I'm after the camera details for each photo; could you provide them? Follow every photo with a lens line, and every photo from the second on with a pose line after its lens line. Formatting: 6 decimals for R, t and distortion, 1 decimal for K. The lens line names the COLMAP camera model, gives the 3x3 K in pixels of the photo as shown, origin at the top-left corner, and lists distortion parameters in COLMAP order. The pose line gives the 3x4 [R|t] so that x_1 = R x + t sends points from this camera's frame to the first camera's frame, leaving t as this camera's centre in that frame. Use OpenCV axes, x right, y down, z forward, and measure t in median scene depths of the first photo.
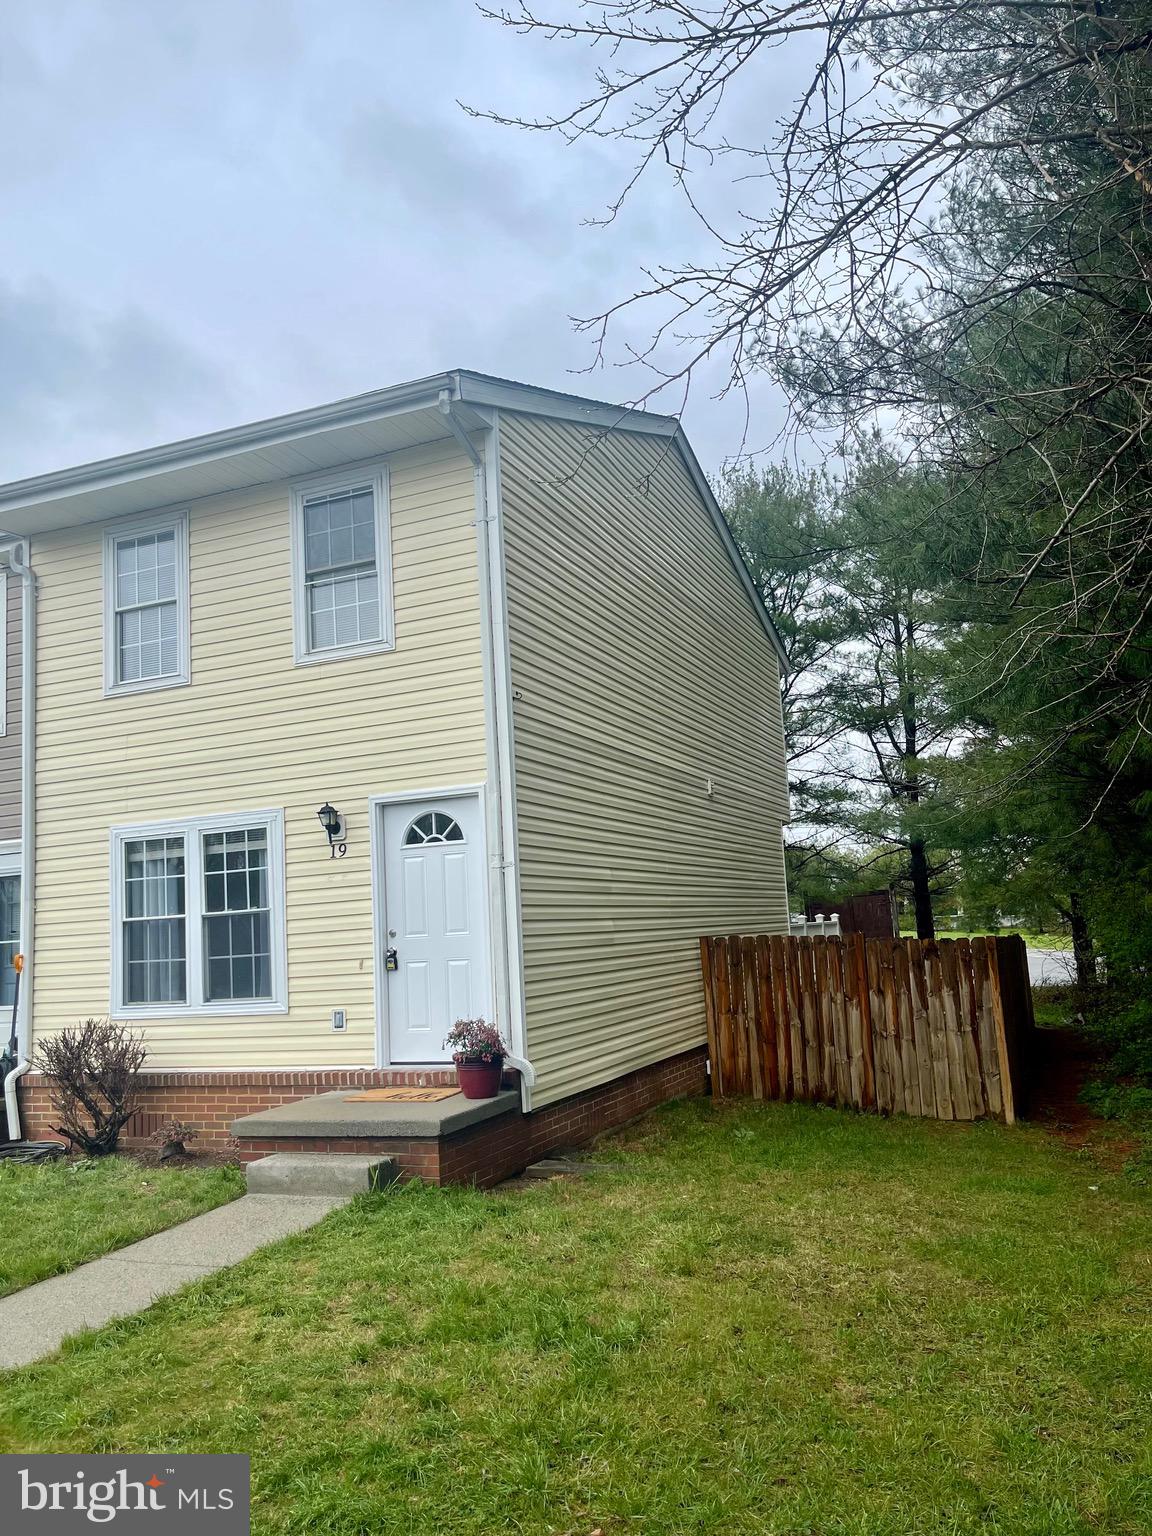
lens RADIAL K [[1178.0, 0, 575.5], [0, 1178.0, 767.9], [0, 0, 1]] dist [0.064000, -0.092355]
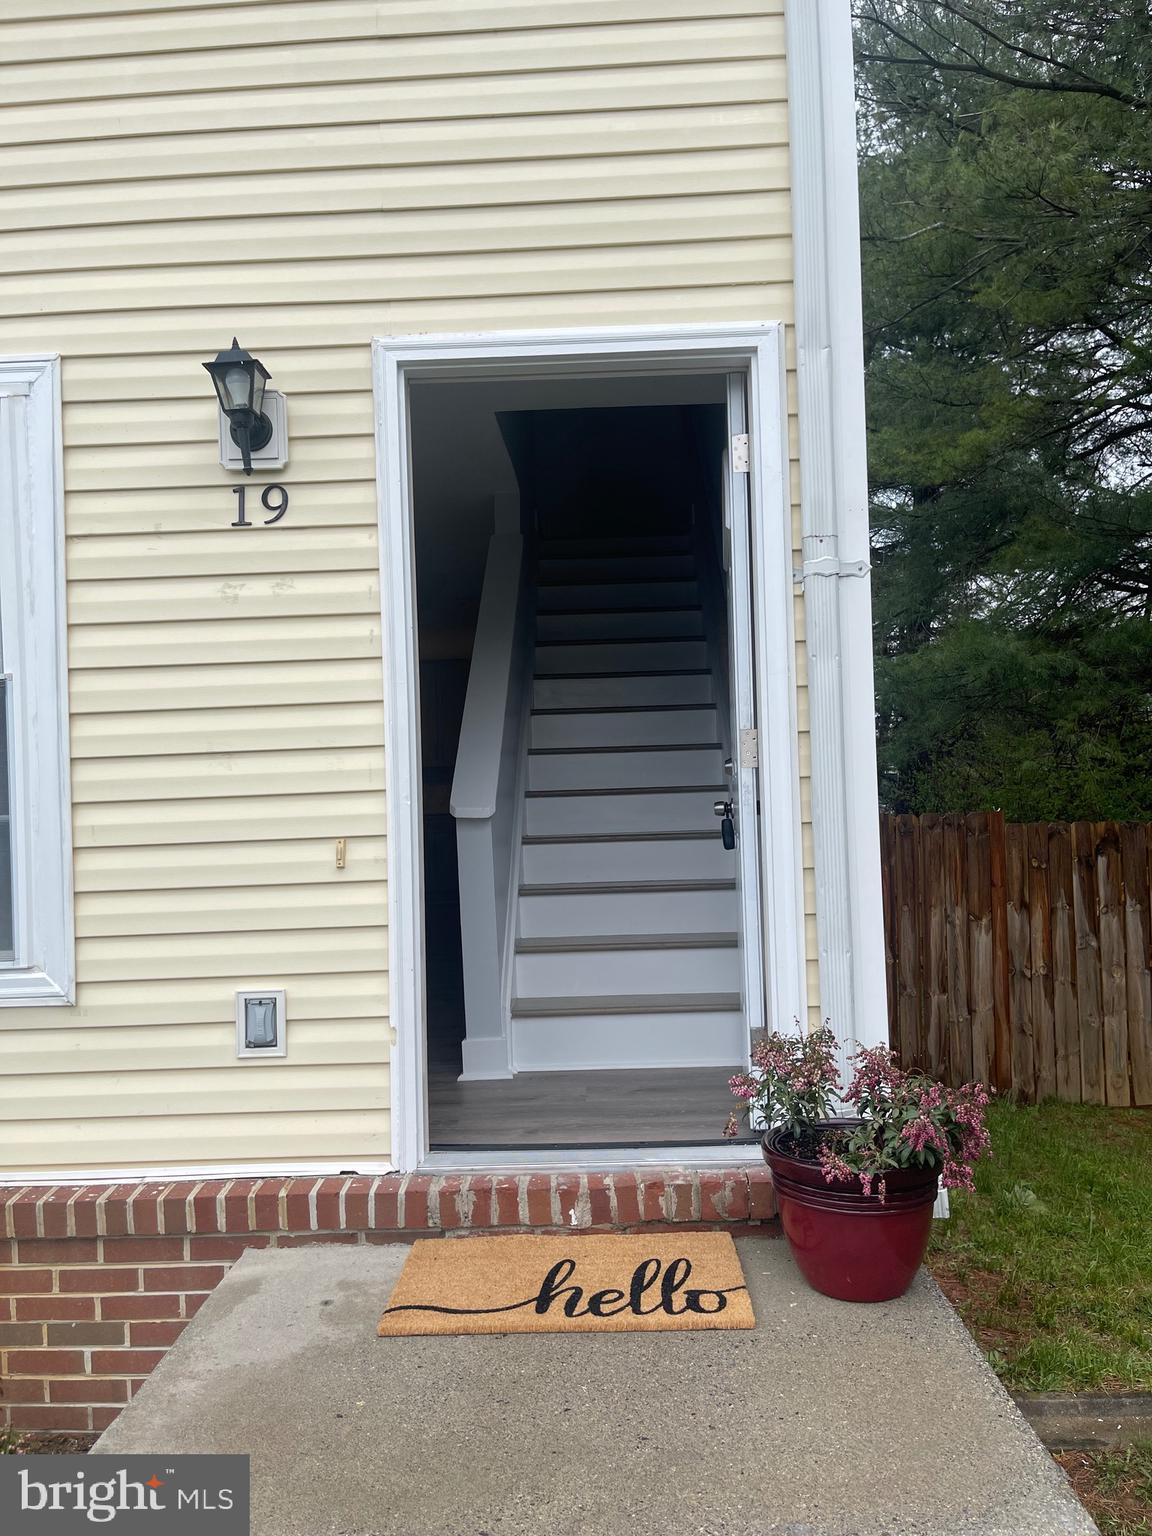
lens RADIAL K [[1178.0, 0, 575.0], [0, 1178.0, 779.2], [0, 0, 1]] dist [0.064000, -0.092355]
pose [[0.929454, 0.033804, 0.367386, -0.228479], [-0.070861, 0.993610, 0.087849, 0.105704], [-0.362069, -0.107685, 0.925910, 0.639437]]
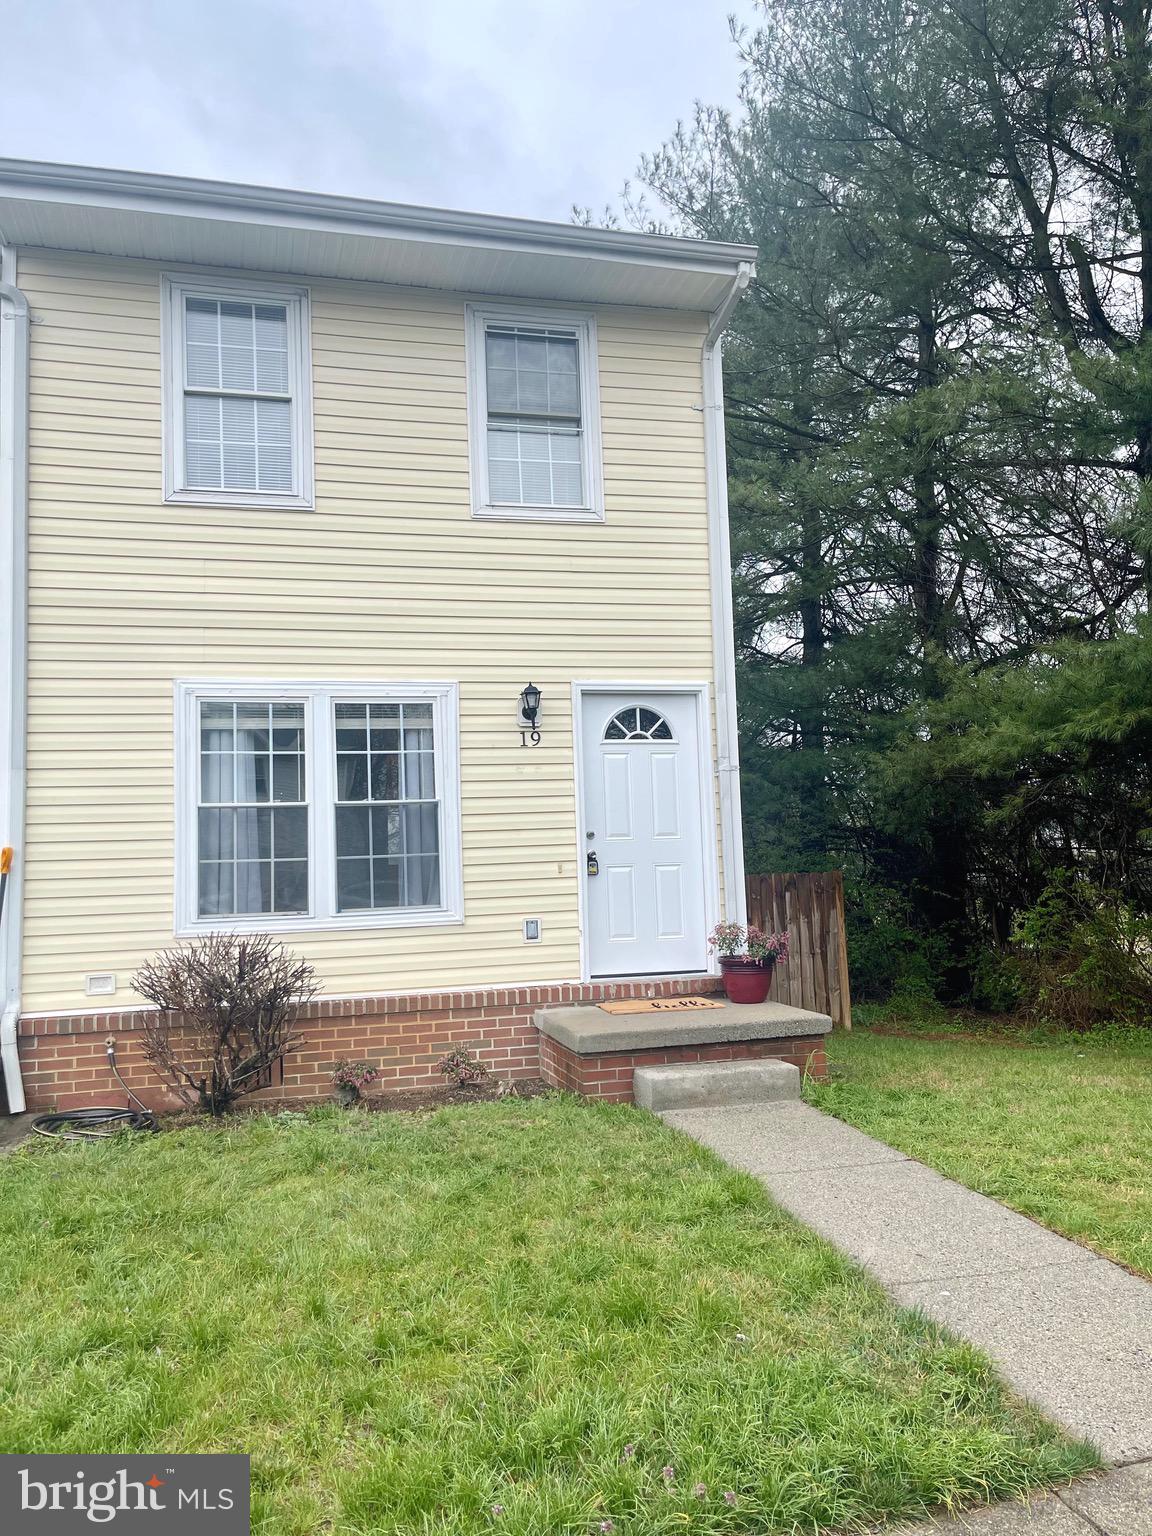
lens RADIAL K [[1178.0, 0, 573.4], [0, 1178.0, 765.7], [0, 0, 1]] dist [0.064000, -0.092355]
pose [[0.792339, 0.085590, 0.604048, -0.674592], [-0.093063, 0.995479, -0.018983, 0.099797], [-0.602942, -0.041174, 0.796722, 0.276656]]
